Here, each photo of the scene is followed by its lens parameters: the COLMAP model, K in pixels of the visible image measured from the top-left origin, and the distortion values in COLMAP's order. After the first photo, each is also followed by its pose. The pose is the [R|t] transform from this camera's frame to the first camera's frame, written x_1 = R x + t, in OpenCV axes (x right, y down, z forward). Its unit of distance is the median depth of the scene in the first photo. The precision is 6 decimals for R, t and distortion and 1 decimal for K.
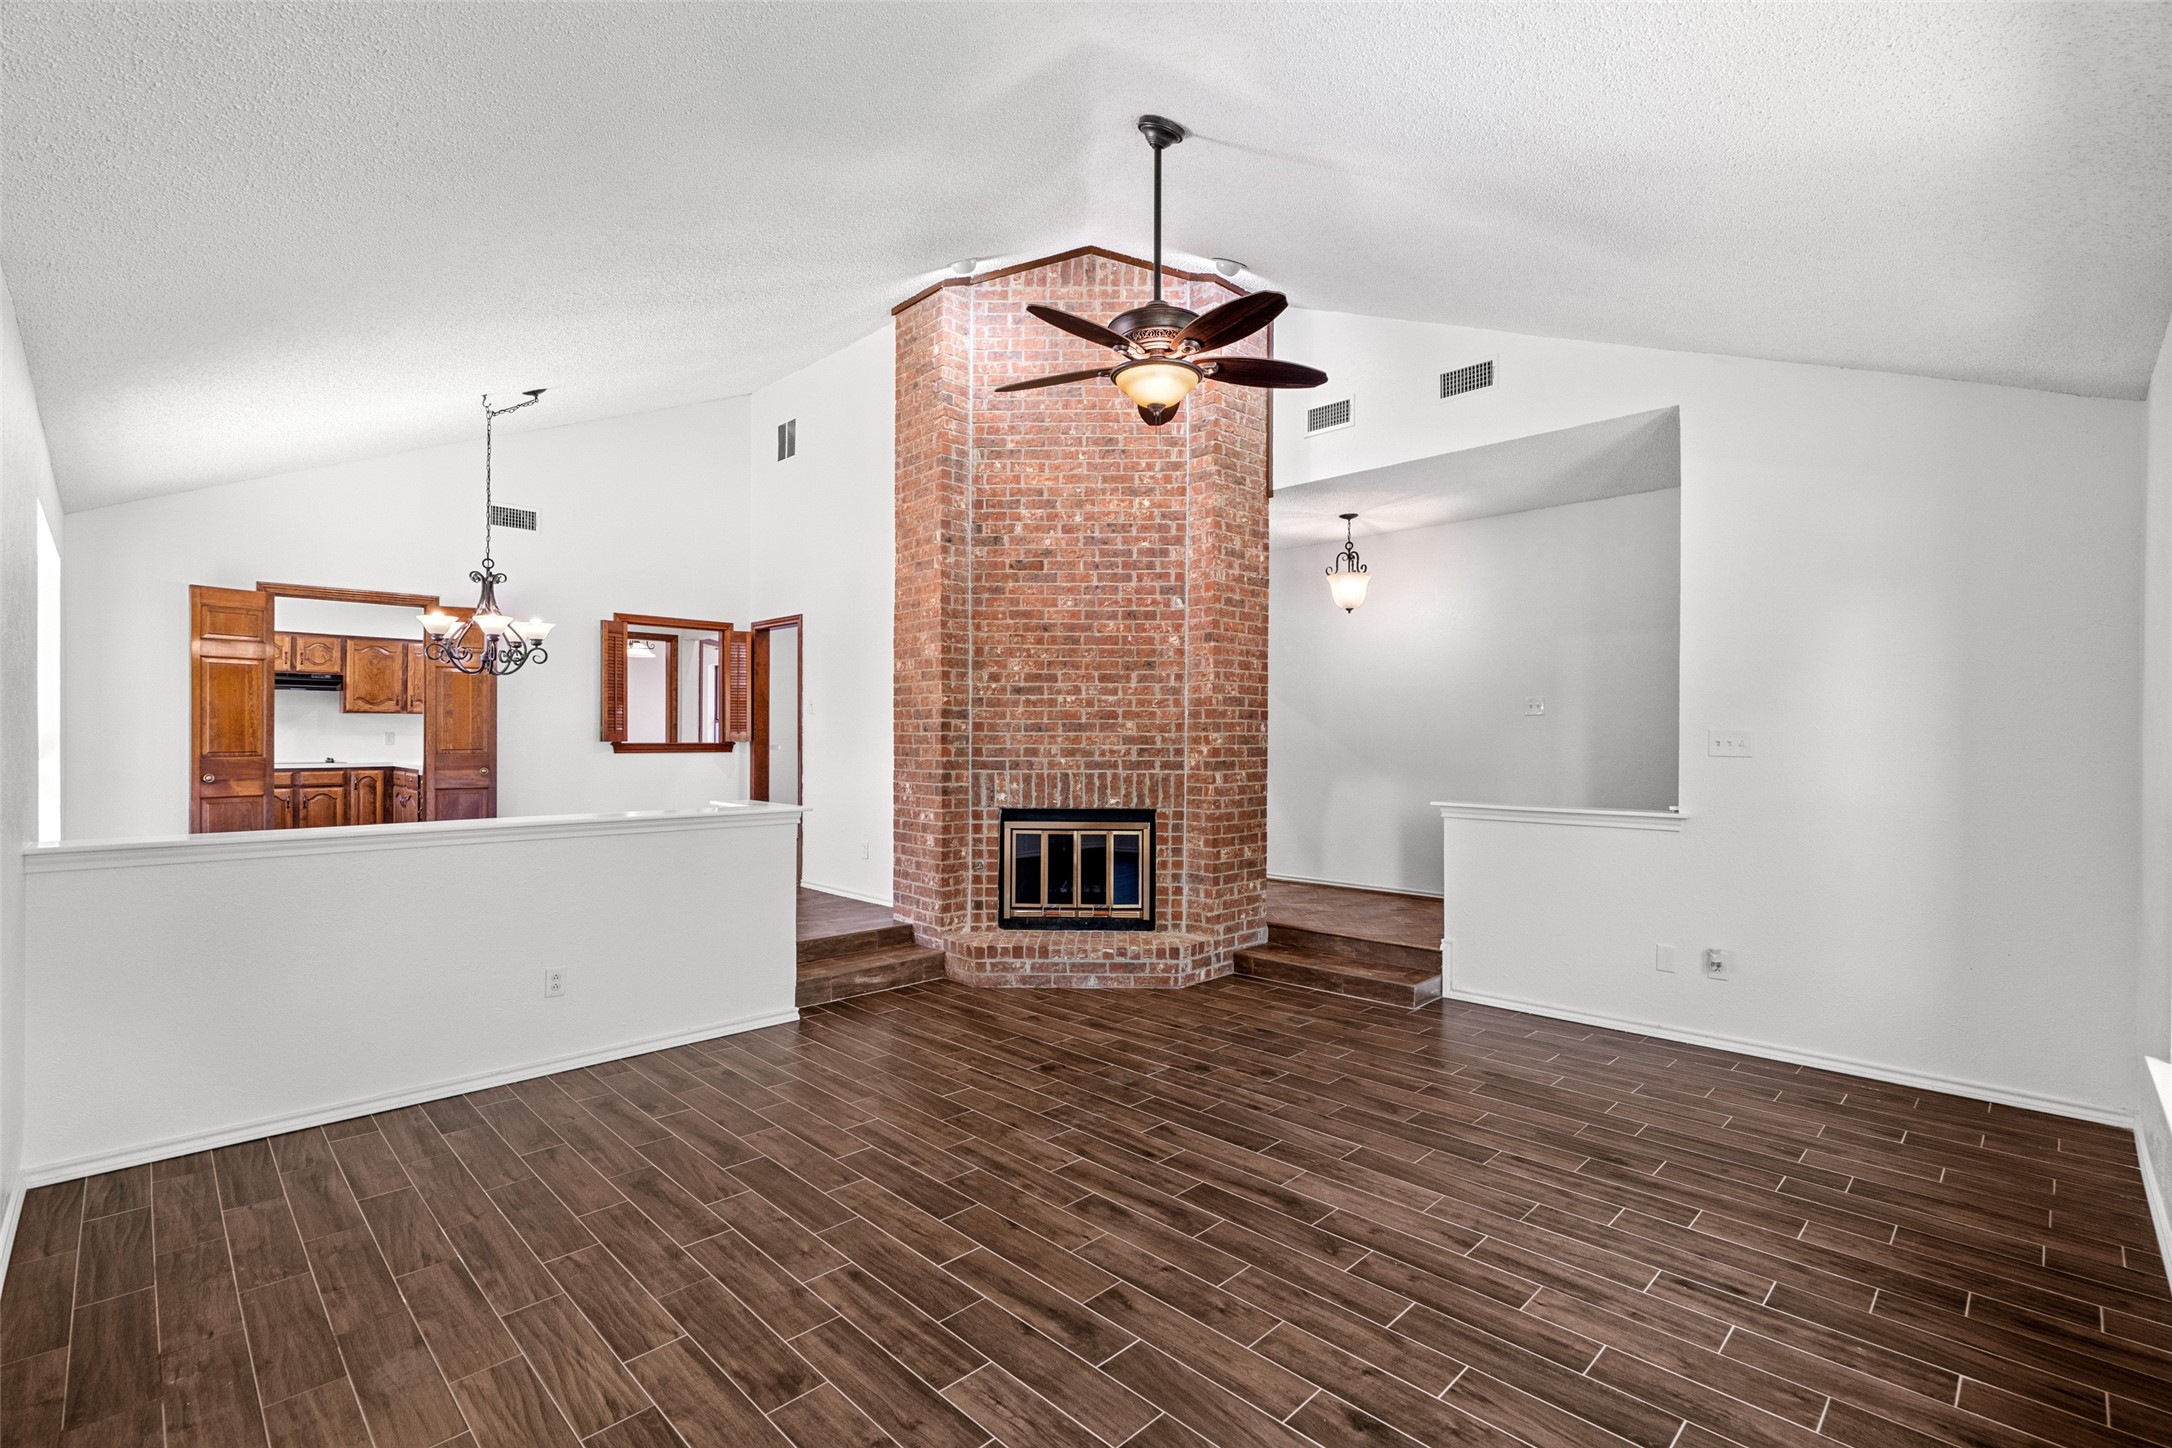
lens RADIAL K [[973.5, 0, 1081.9], [0, 973.5, 731.4], [0, 0, 1]] dist [-0.006476, 0.001583]
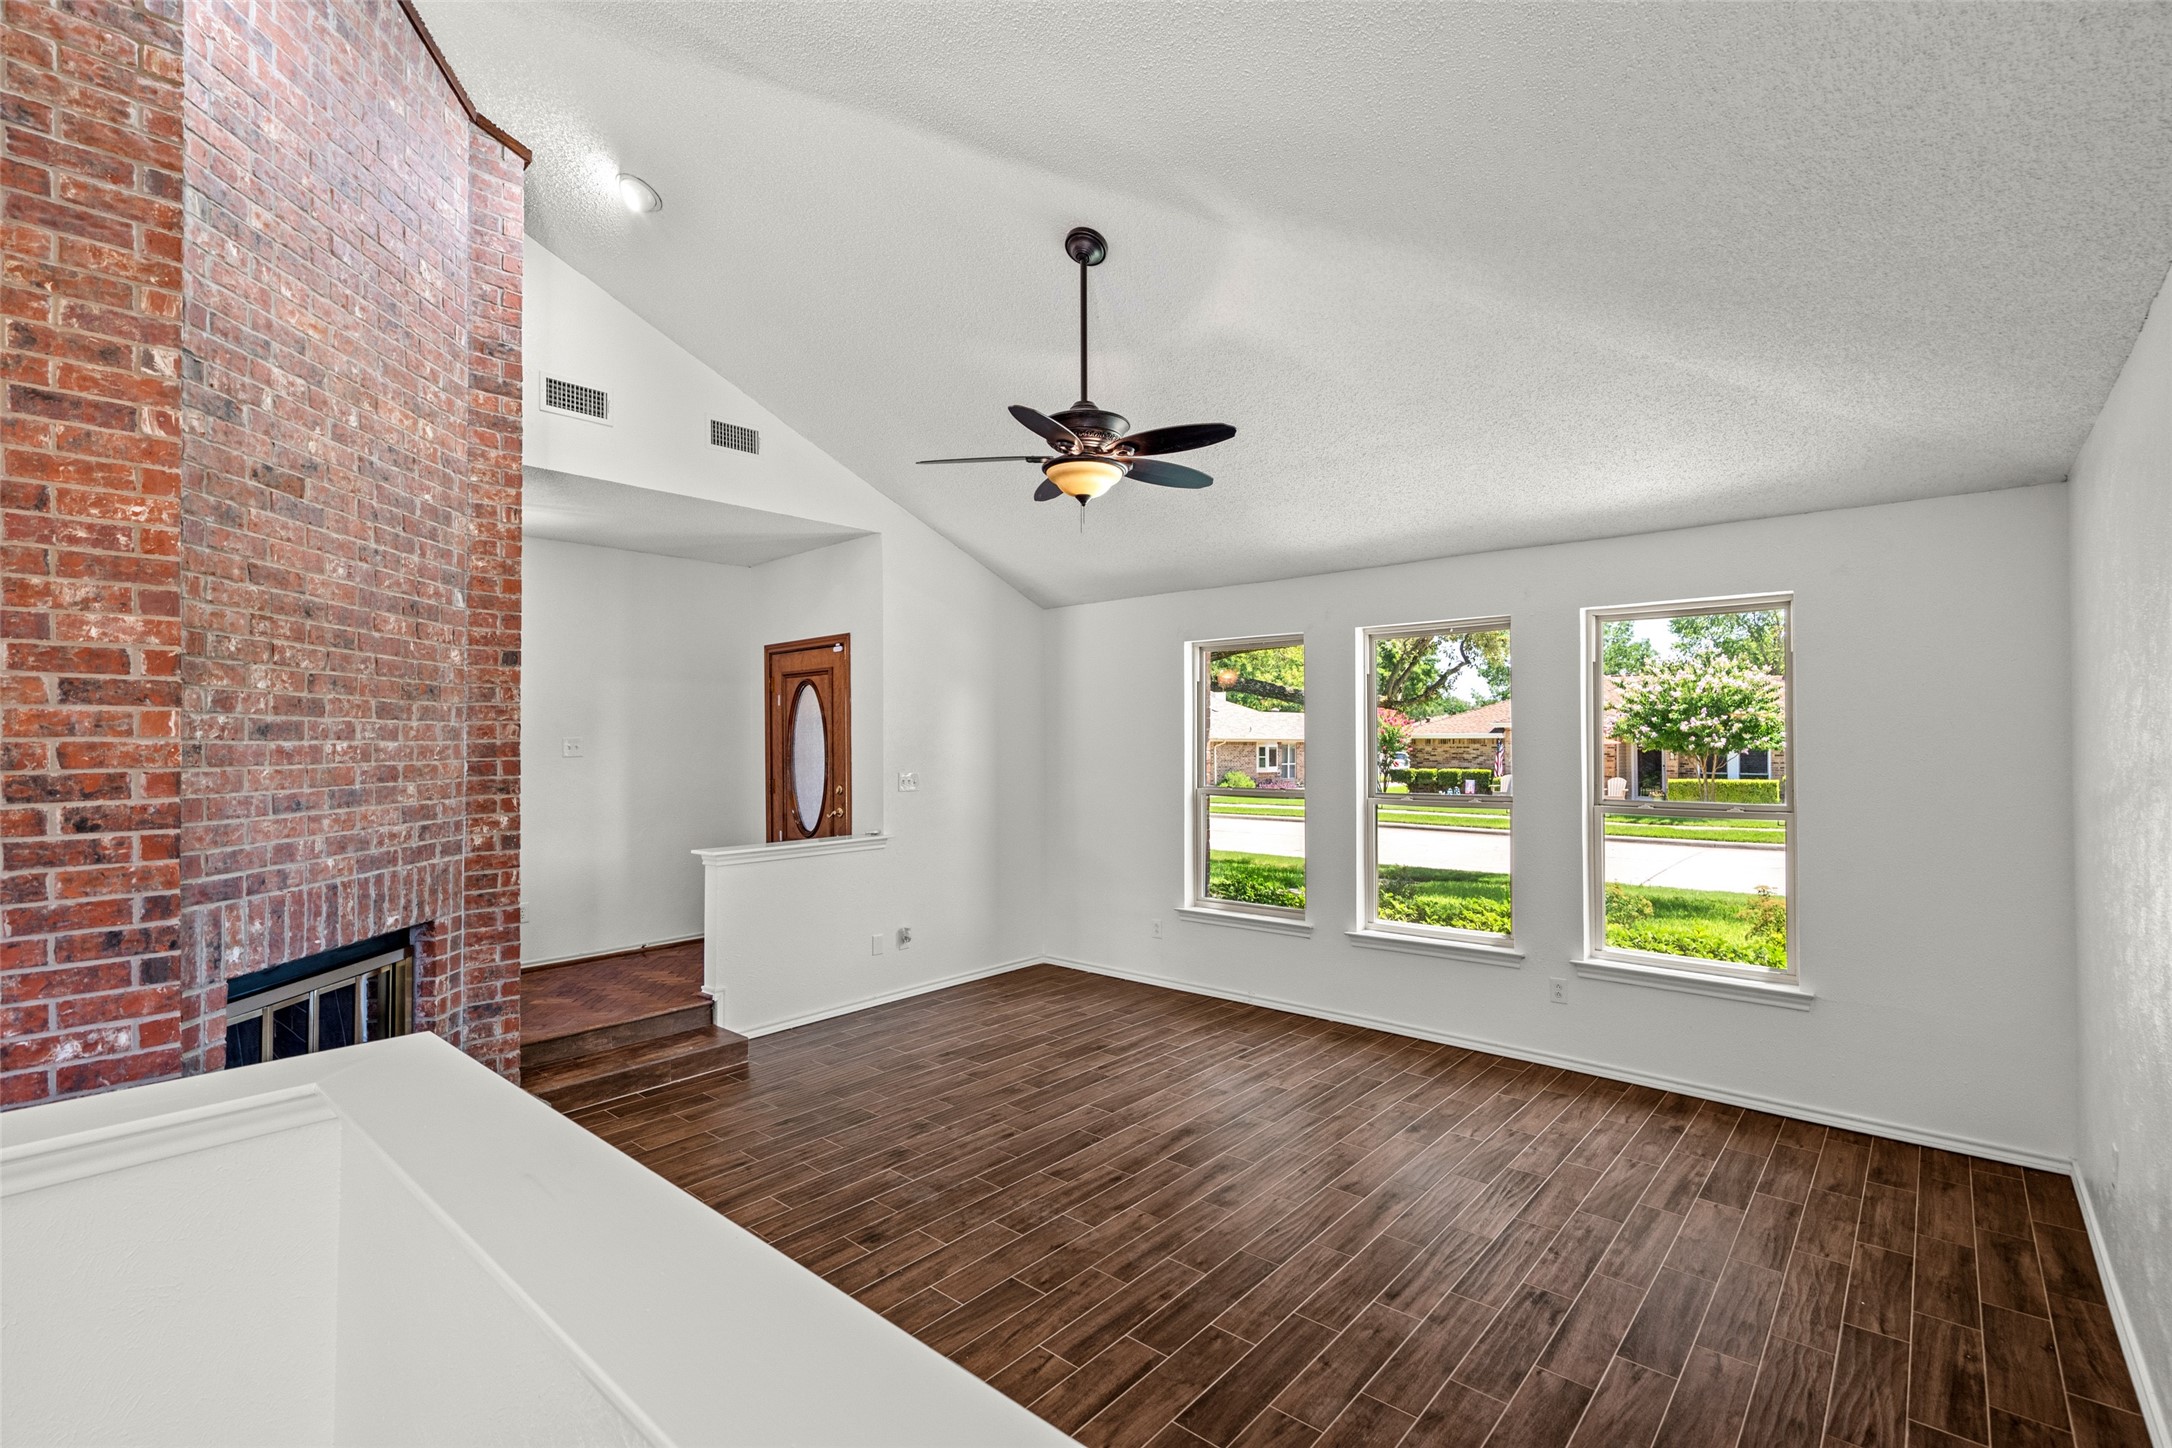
lens RADIAL K [[973.5, 0, 1081.9], [0, 973.5, 731.4], [0, 0, 1]] dist [-0.006476, 0.001583]
pose [[-0.066887, 0.008148, 0.997727, -0.593927], [0.000632, 0.999967, -0.008124, -0.038243], [-0.997760, 0.000087, -0.066890, 0.636022]]
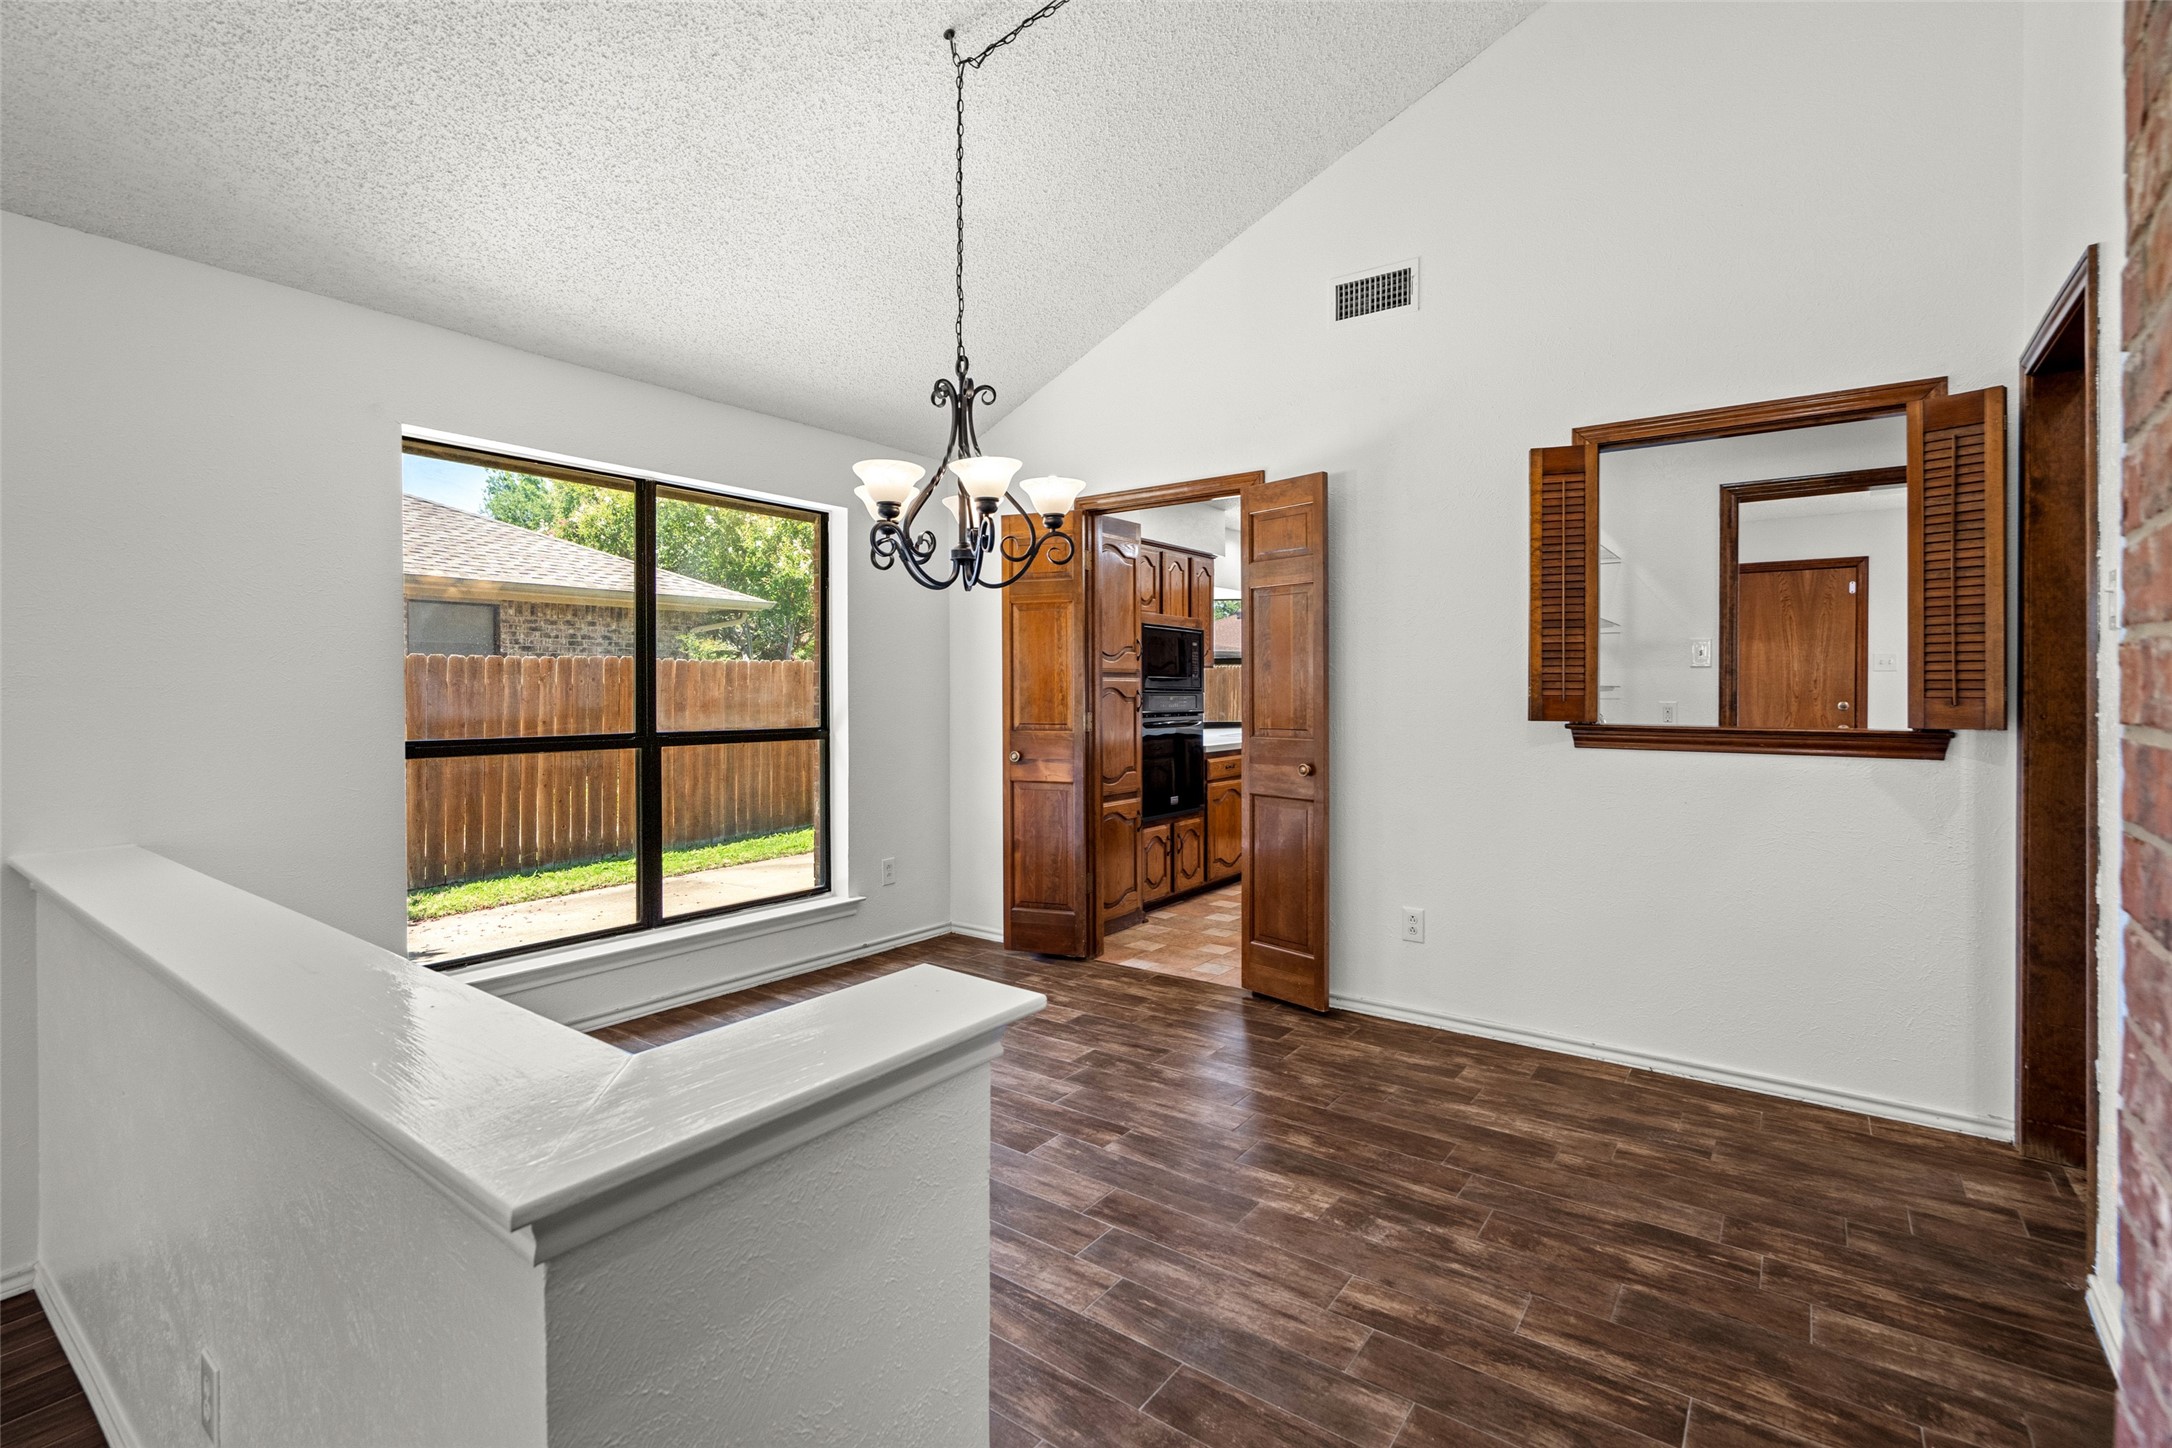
lens RADIAL K [[973.5, 0, 1081.9], [0, 973.5, 731.4], [0, 0, 1]] dist [-0.006476, 0.001583]
pose [[0.157393, 0.040036, -0.986724, -0.101124], [0.004751, 0.999136, 0.041297, -0.005122], [0.987525, -0.011187, 0.157067, 0.902393]]
